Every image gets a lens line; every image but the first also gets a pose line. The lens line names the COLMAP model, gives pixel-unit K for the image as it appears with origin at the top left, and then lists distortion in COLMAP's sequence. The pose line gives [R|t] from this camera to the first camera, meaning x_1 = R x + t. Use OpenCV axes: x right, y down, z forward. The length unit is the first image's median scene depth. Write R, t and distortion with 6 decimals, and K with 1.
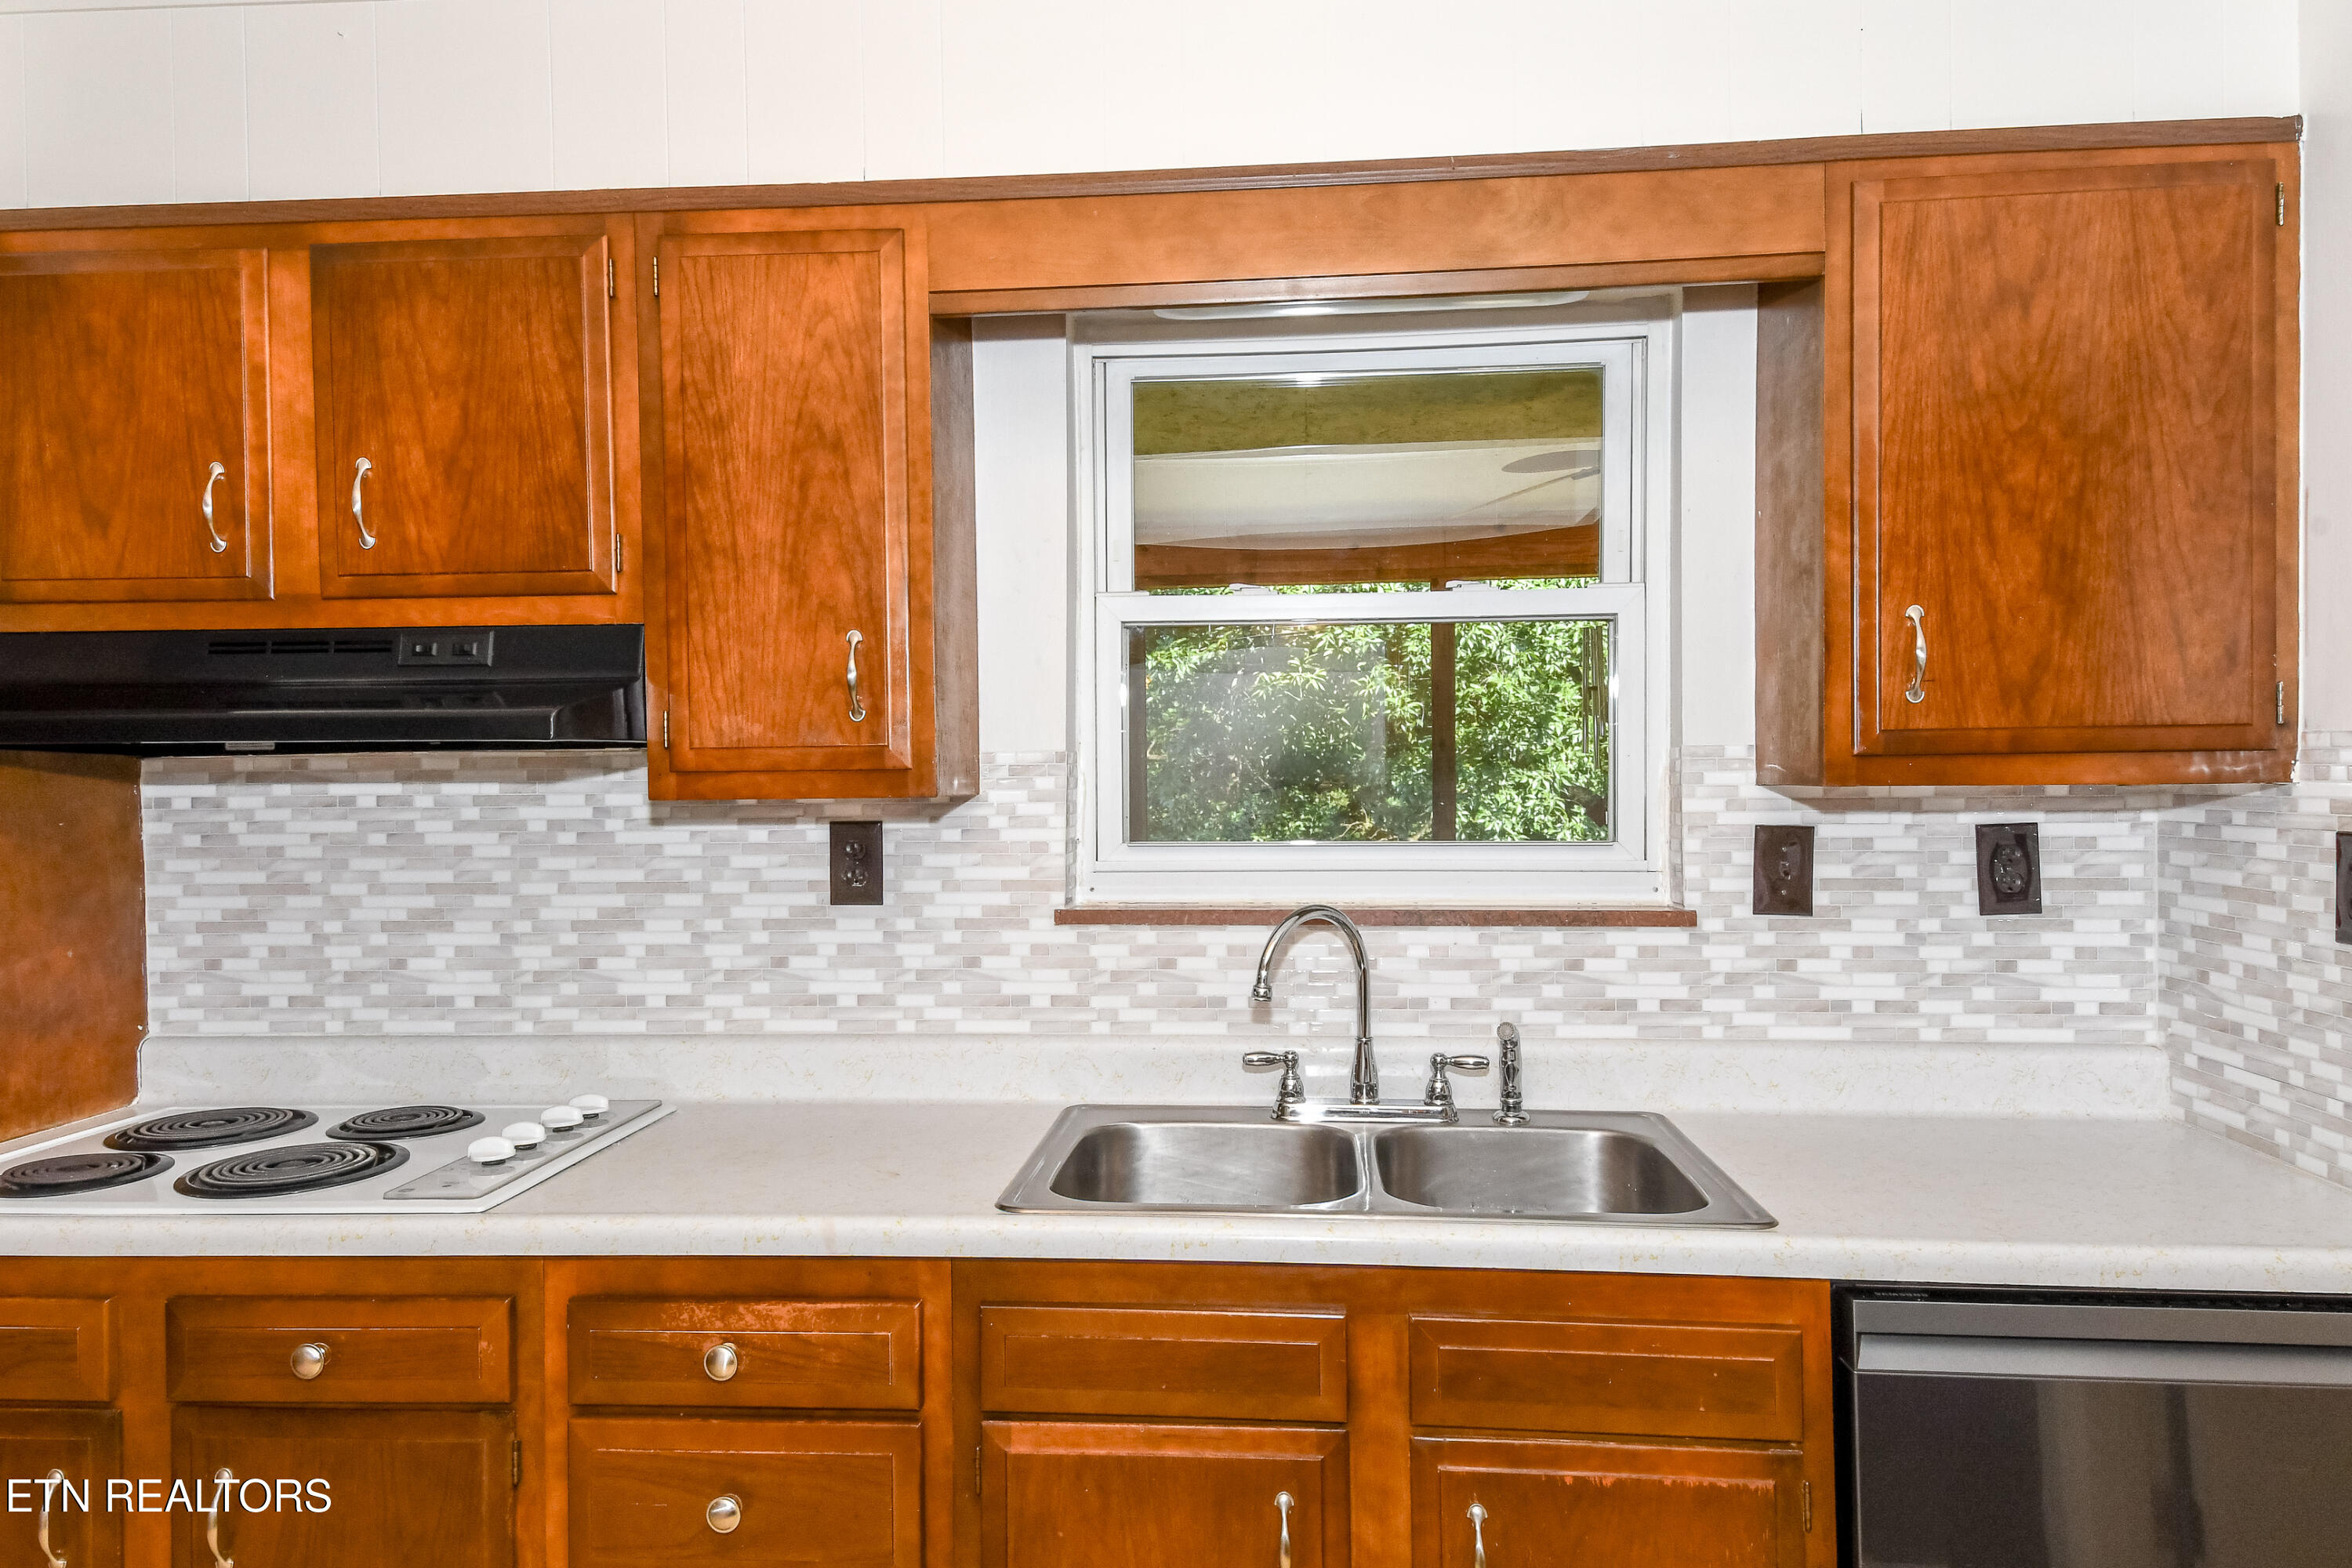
lens RADIAL K [[1568.4, 0, 1040.5], [0, 1568.4, 800.8], [0, 0, 1]] dist [0.073005, -0.074765]
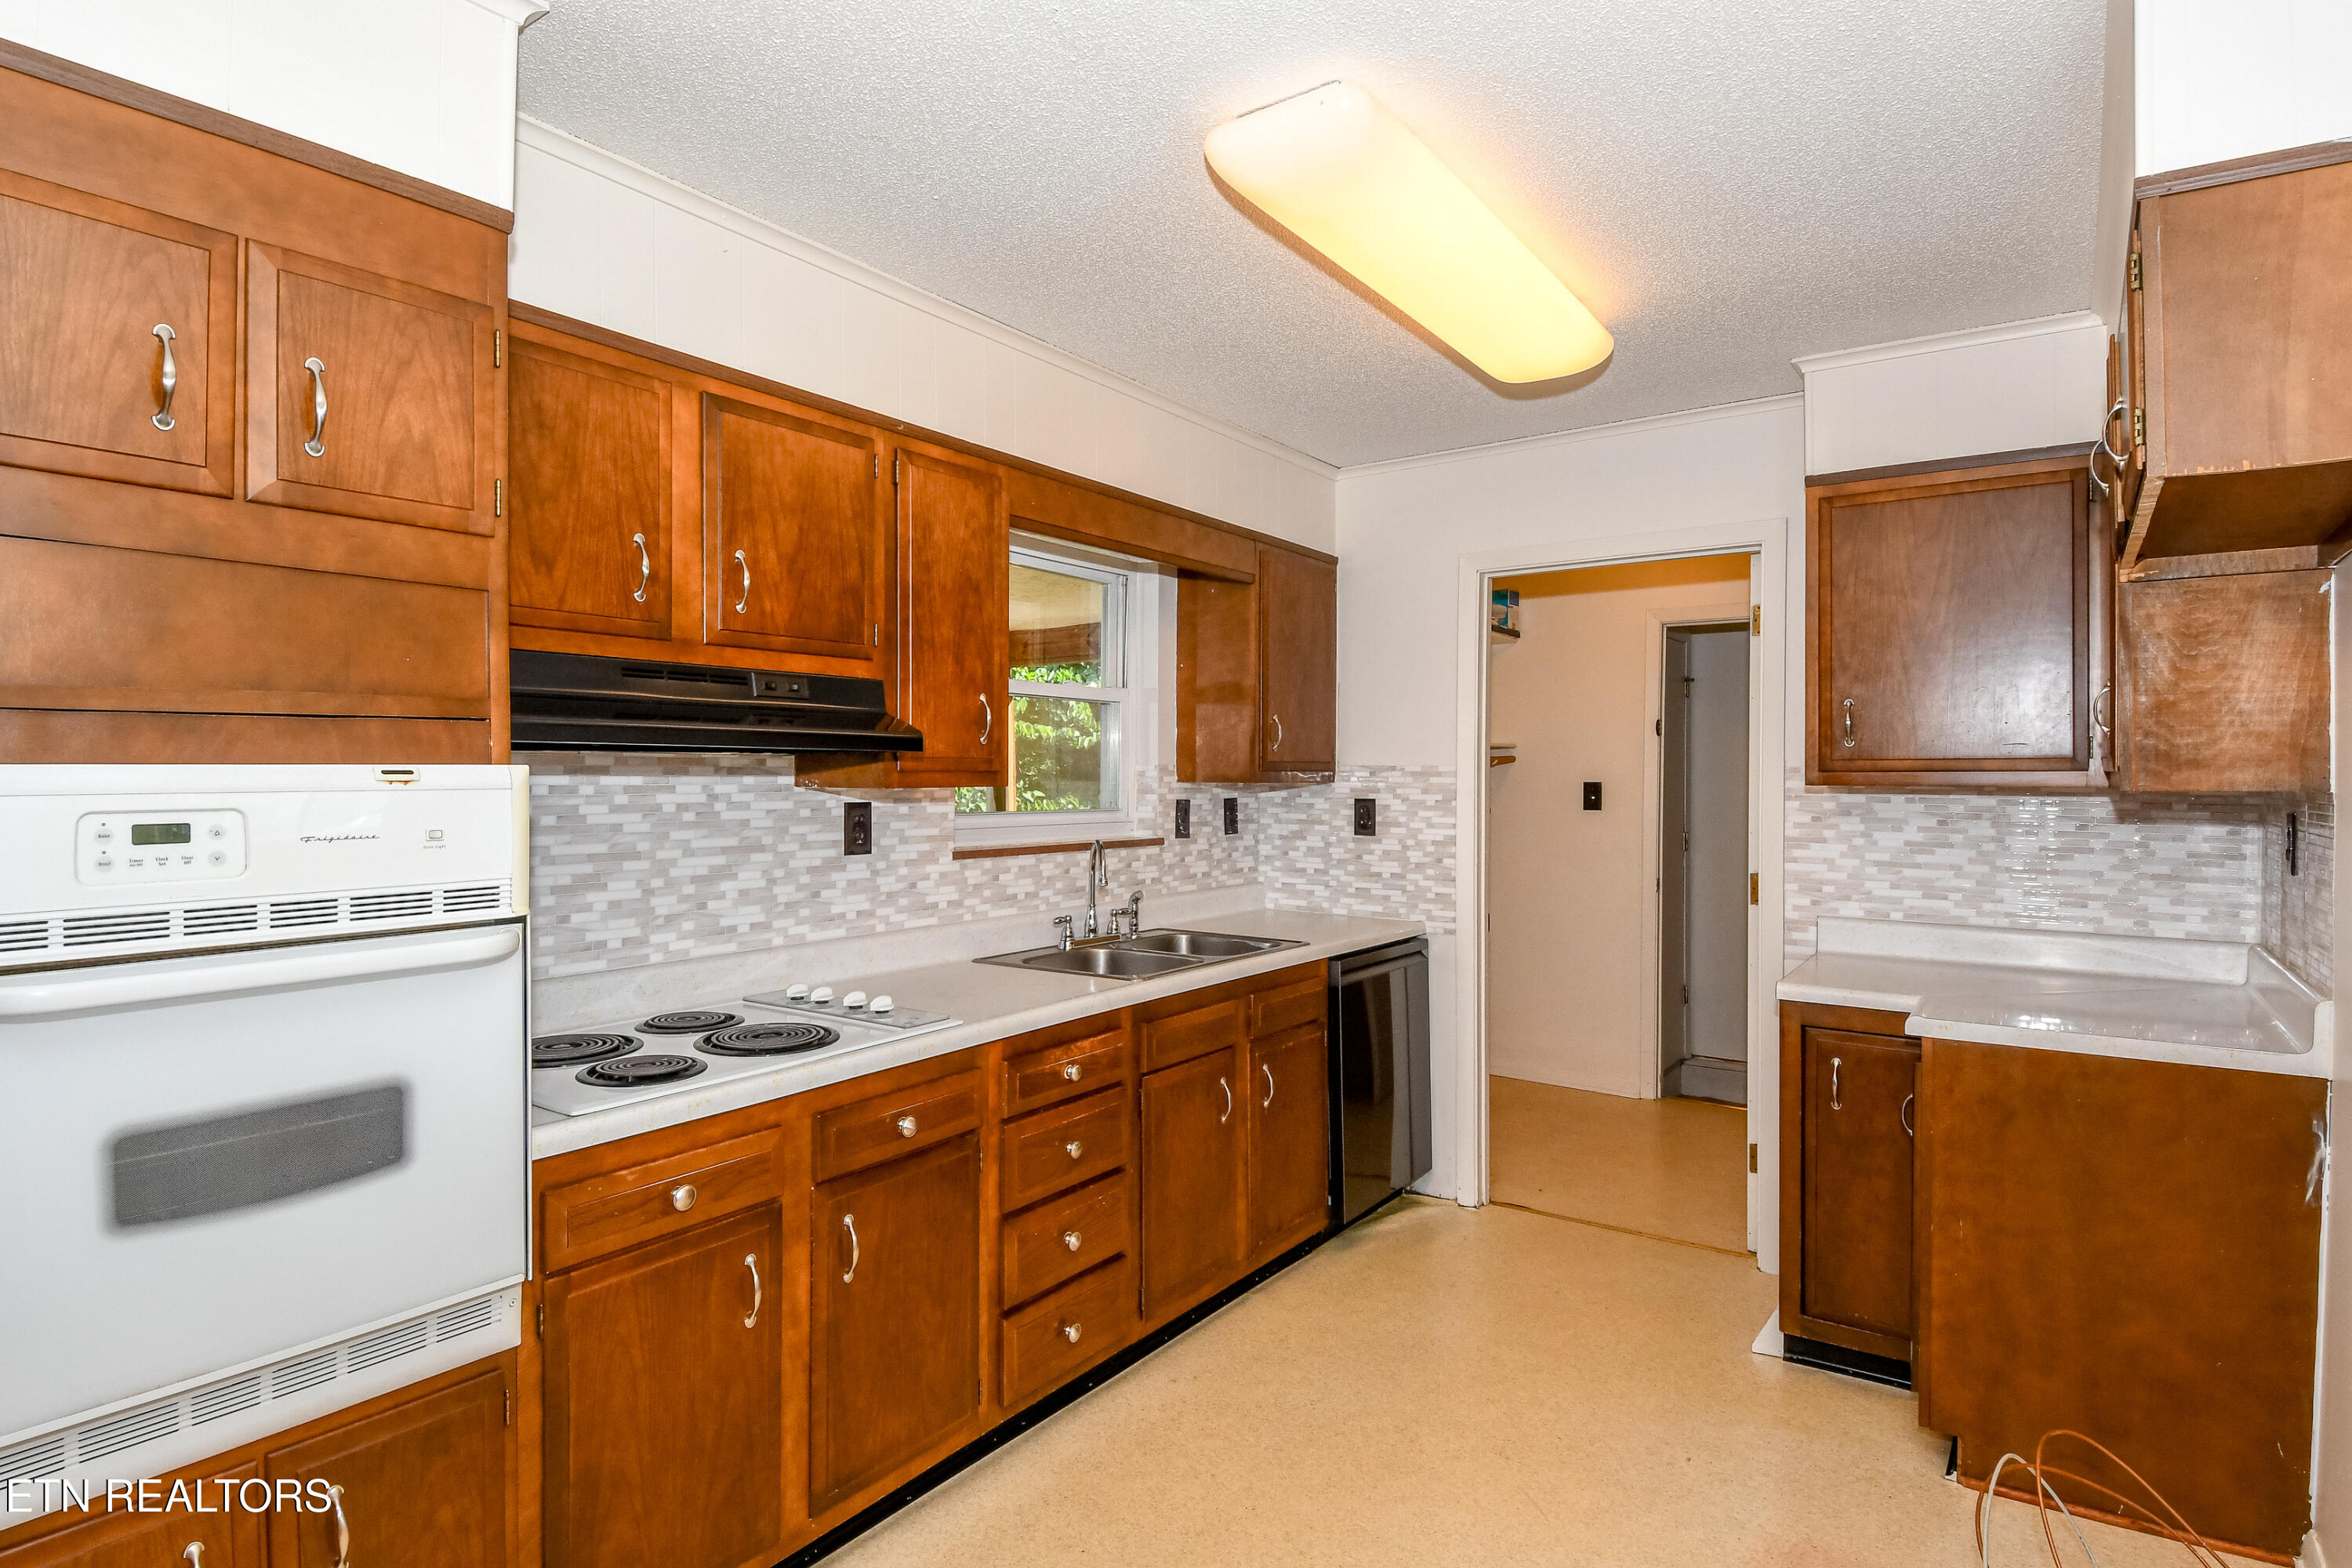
lens RADIAL K [[1283.1, 0, 1174.5], [0, 1283.1, 773.3], [0, 0, 1]] dist [0.070588, -0.061491]
pose [[0.497653, 0.011199, 0.867304, -1.170009], [0.006730, 0.999837, -0.016773, 0.008293], [-0.867350, 0.014184, 0.497497, 0.072915]]
